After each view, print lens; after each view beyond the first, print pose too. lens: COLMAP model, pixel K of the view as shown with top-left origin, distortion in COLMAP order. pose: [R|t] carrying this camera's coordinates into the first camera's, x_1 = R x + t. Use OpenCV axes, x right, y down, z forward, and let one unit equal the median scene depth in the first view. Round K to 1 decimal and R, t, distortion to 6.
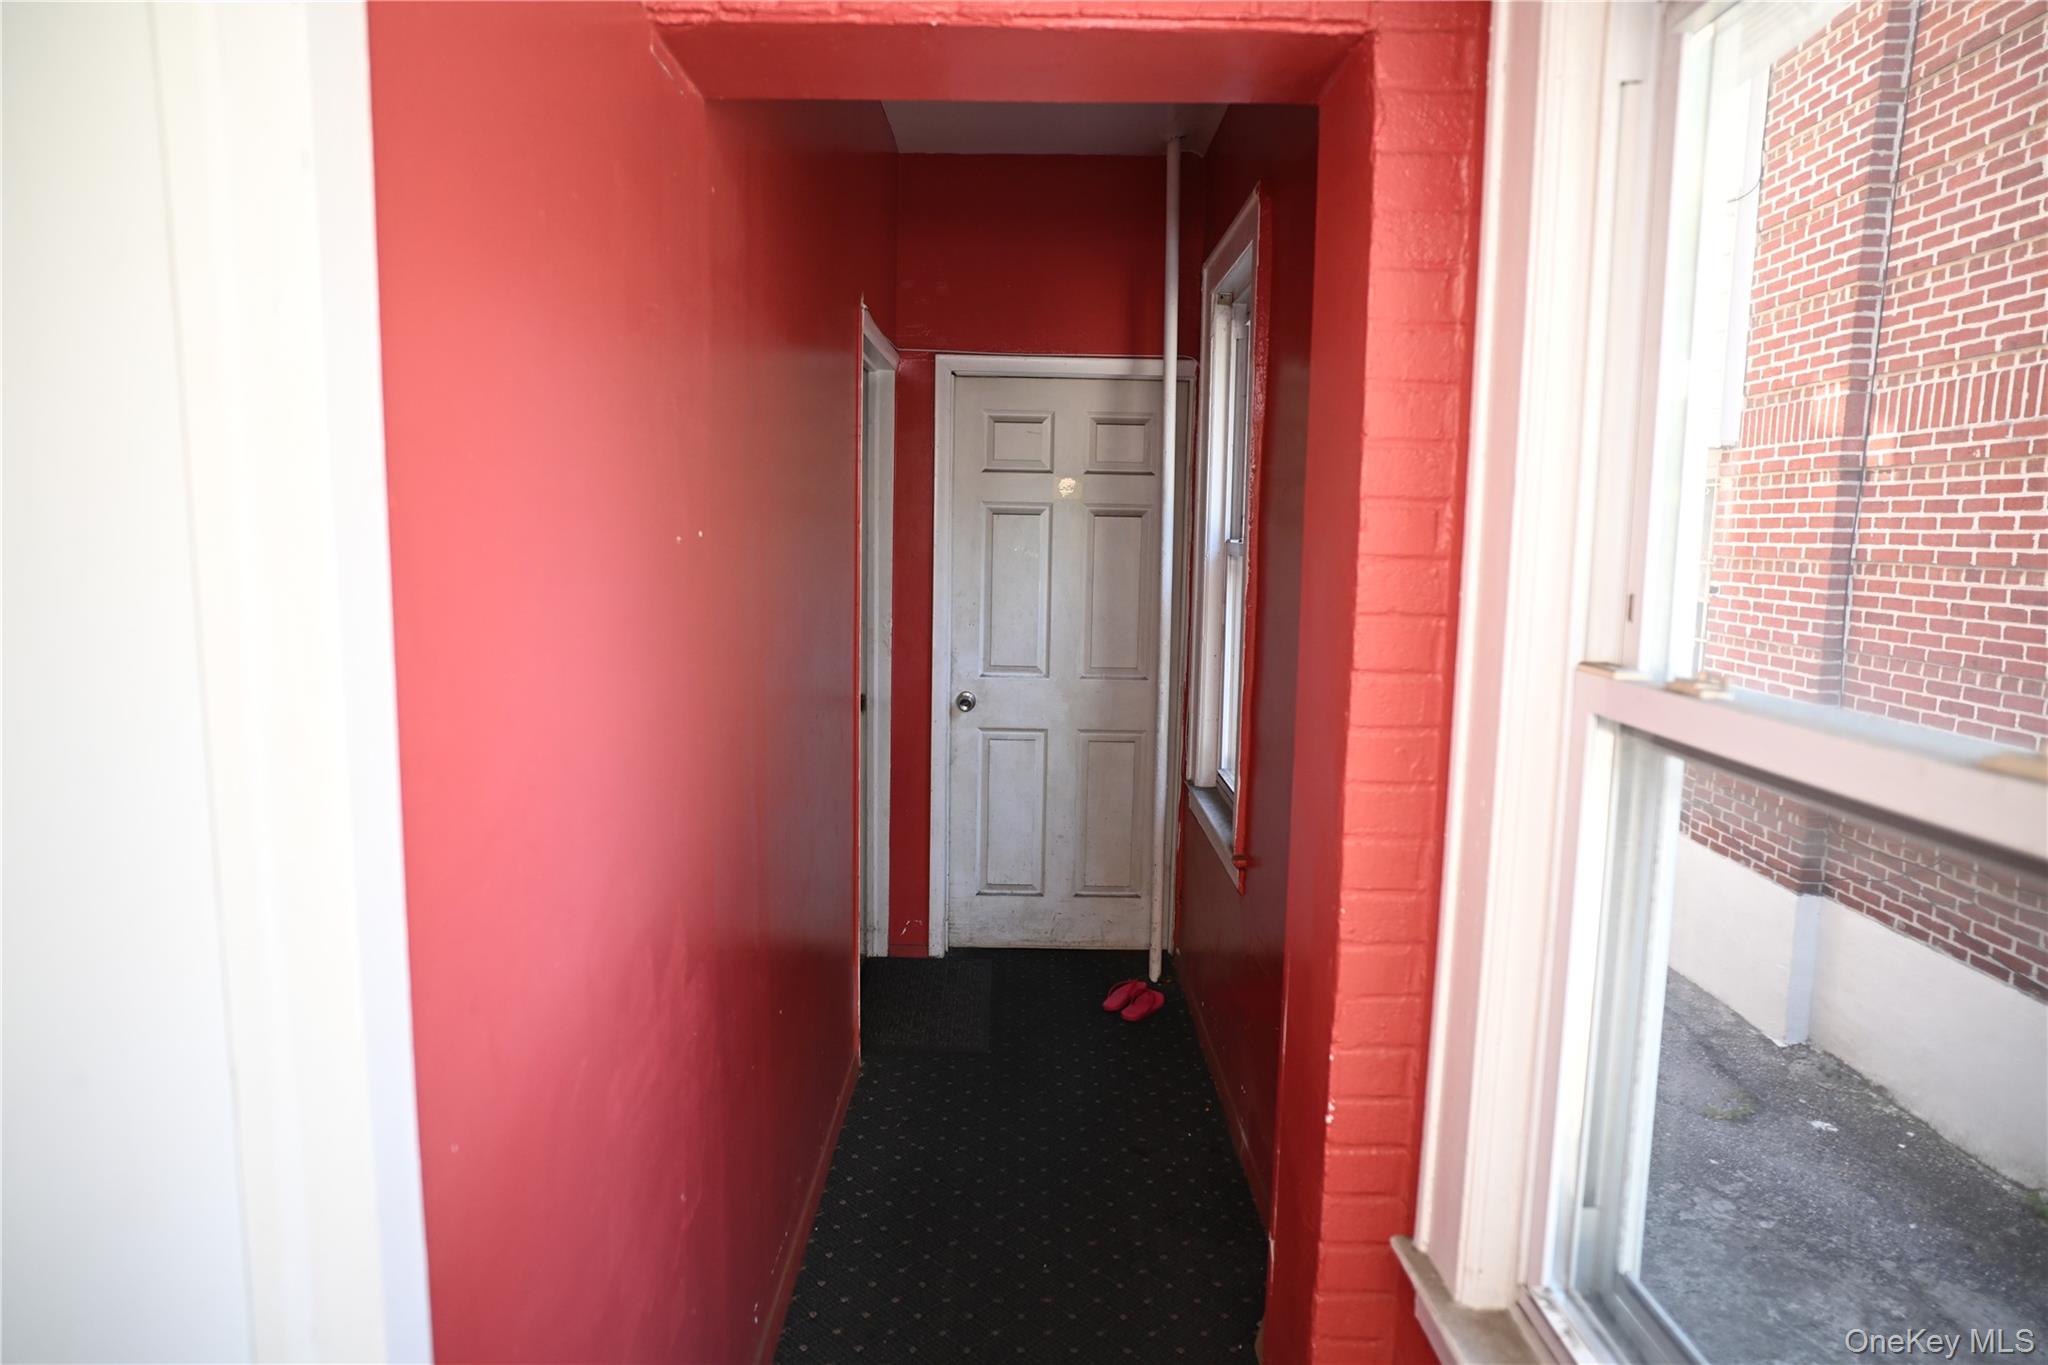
lens RADIAL K [[1214.2, 0, 1022.2], [0, 1214.2, 679.1], [0, 0, 1]] dist [-0.064347, 0.050313]
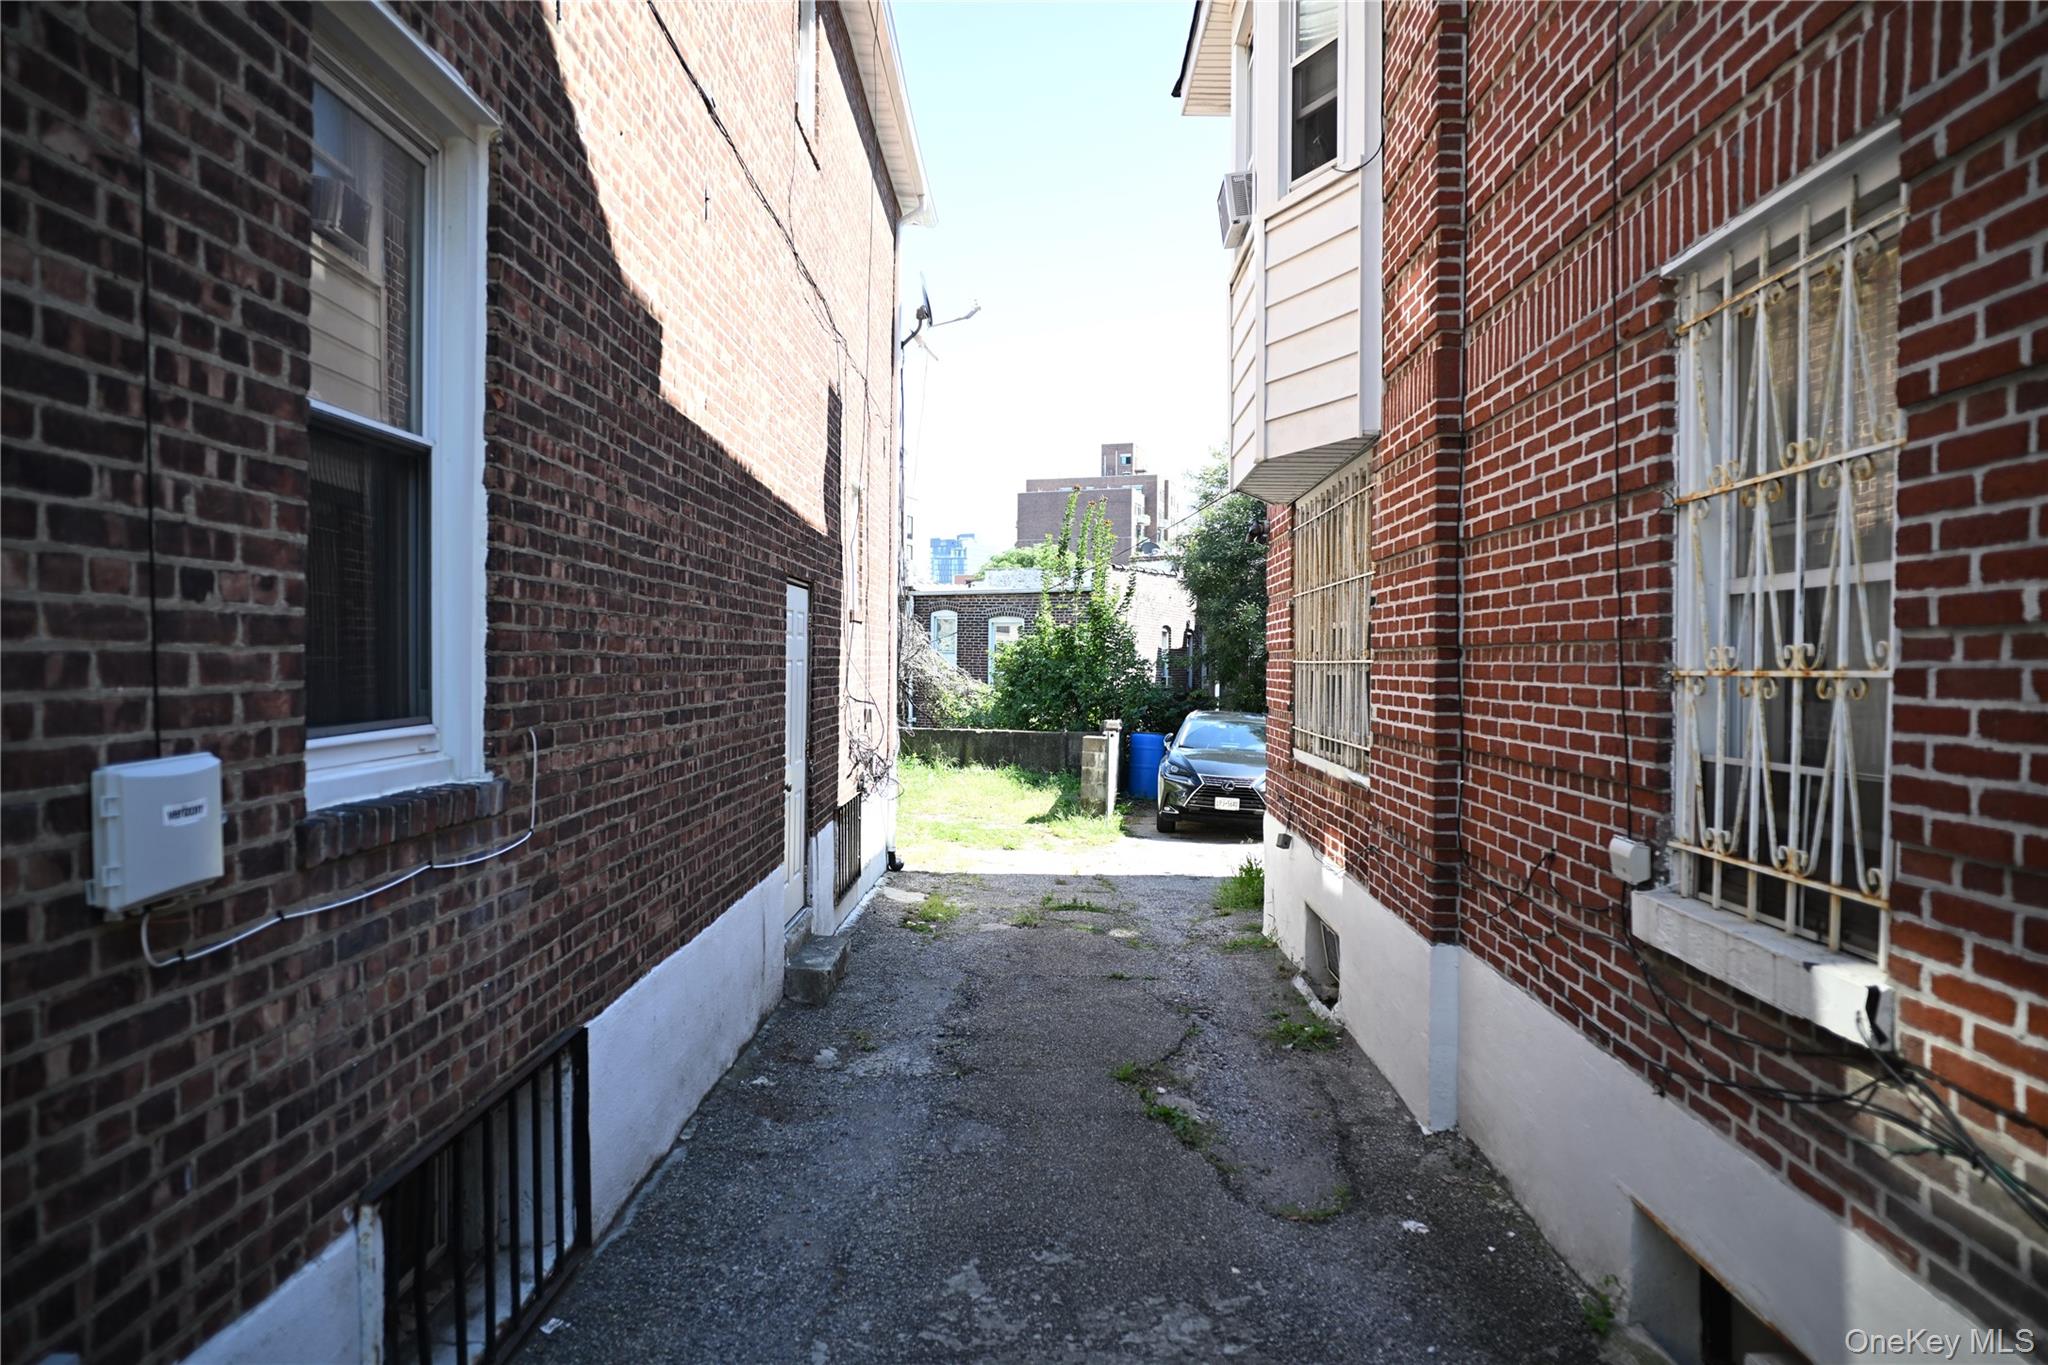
lens RADIAL K [[1214.2, 0, 1025.2], [0, 1214.2, 683.0], [0, 0, 1]] dist [-0.064347, 0.050313]
pose [[0.999775, -0.013585, -0.016284, 0.410903], [0.011702, 0.993790, -0.110654, 0.095835], [0.017686, 0.110438, 0.993726, 0.155640]]
